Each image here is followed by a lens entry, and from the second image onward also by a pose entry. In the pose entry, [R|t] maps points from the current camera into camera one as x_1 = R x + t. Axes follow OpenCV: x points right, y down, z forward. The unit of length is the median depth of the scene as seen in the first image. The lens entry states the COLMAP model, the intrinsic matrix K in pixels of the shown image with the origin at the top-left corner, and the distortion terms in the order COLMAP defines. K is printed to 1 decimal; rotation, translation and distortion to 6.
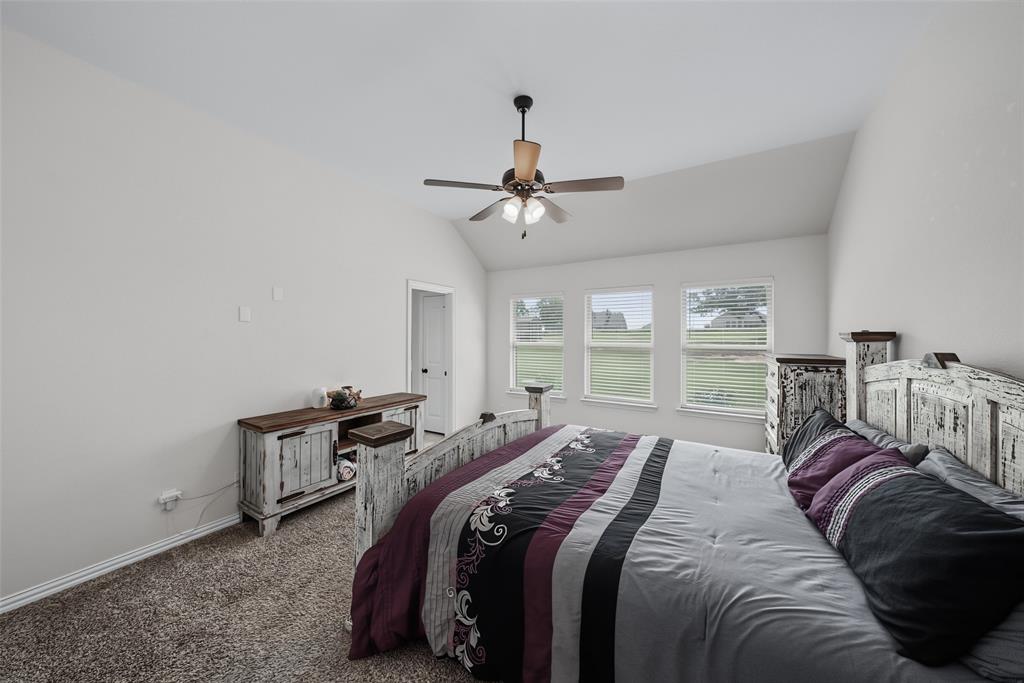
lens RADIAL K [[347.7, 0, 515.6], [0, 347.7, 339.3], [0, 0, 1]] dist [0.000318, 0.000033]
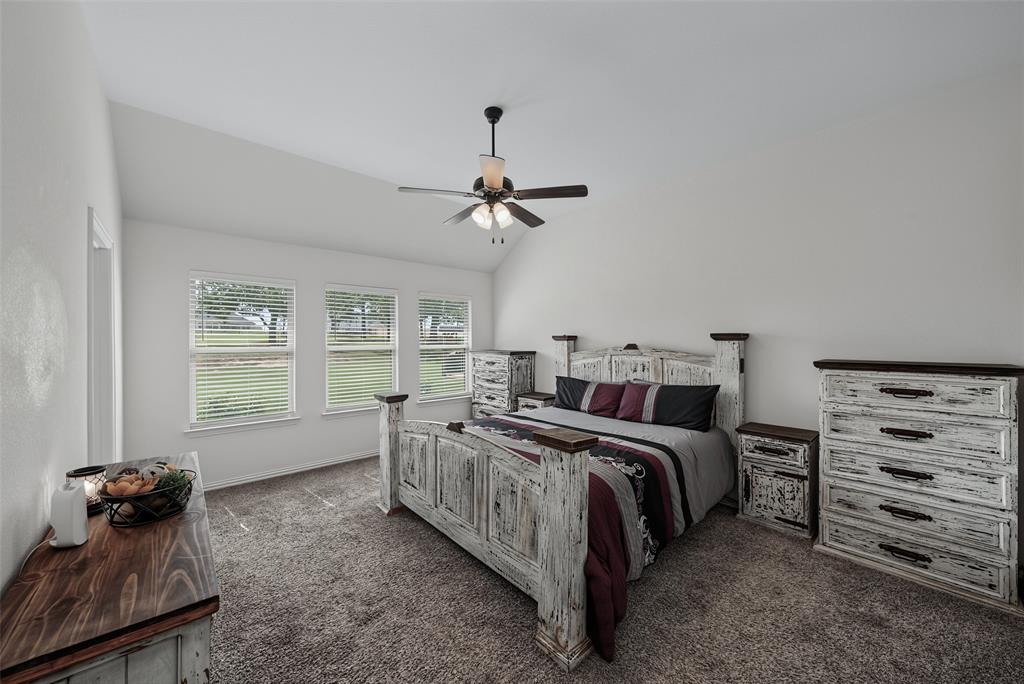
lens RADIAL K [[365.3, 0, 512.5], [0, 365.3, 338.1], [0, 0, 1]] dist [-0.000808, -0.000052]
pose [[0.294811, 0.002365, 0.955553, -1.159425], [0.008163, 0.999954, -0.004993, -0.000016], [-0.955521, 0.009272, 0.294778, 0.711742]]
